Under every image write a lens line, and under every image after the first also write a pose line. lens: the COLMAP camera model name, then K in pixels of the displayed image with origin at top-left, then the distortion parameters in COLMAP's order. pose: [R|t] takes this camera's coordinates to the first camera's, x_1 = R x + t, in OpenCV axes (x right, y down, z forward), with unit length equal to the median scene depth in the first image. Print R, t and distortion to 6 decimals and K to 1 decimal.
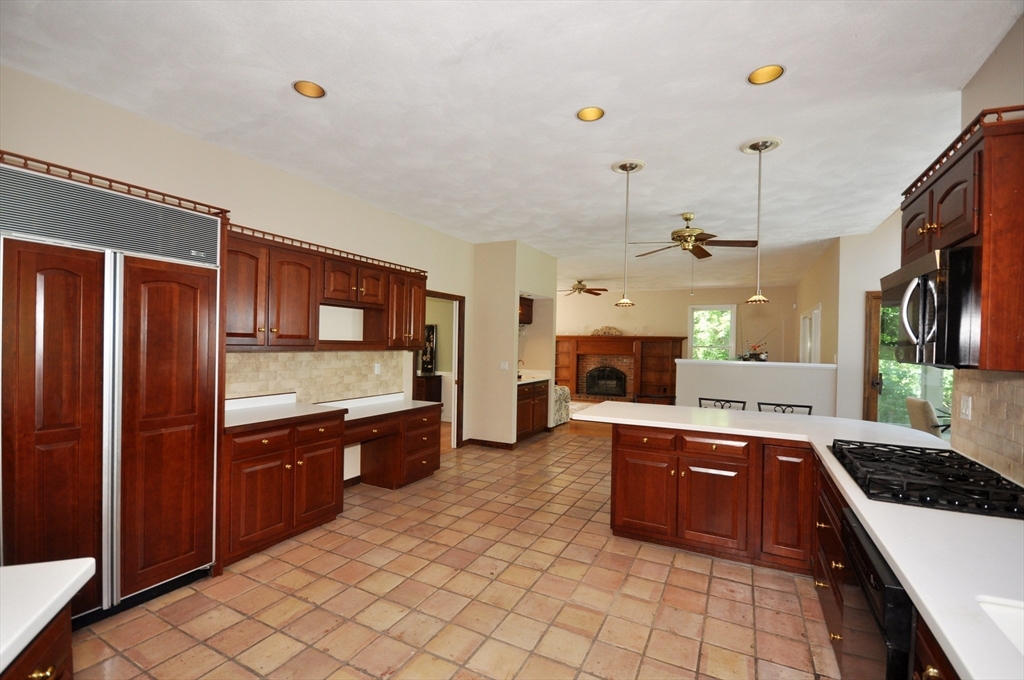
lens RADIAL K [[450.4, 0, 510.4], [0, 450.4, 343.7], [0, 0, 1]] dist [-0.002570, -0.000074]
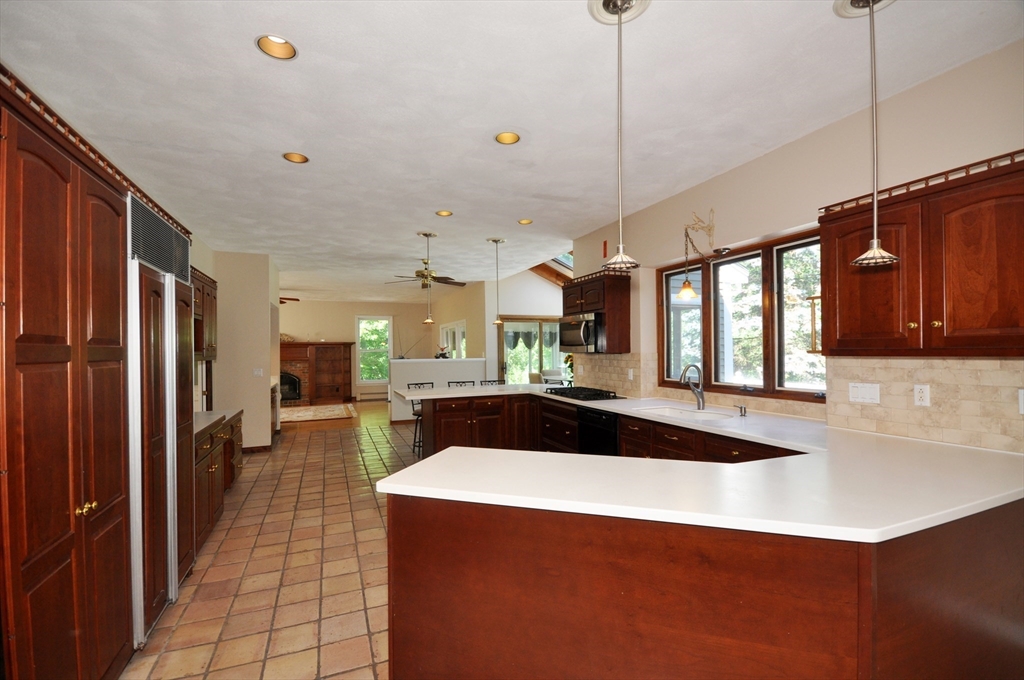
lens RADIAL K [[450.4, 0, 511.8], [0, 450.4, 343.7], [0, 0, 1]] dist [-0.002570, -0.000074]
pose [[0.641485, -0.016119, 0.766966, -0.682687], [0.023202, 0.999730, 0.001606, -0.010720], [-0.766785, 0.016765, 0.641685, -0.193560]]
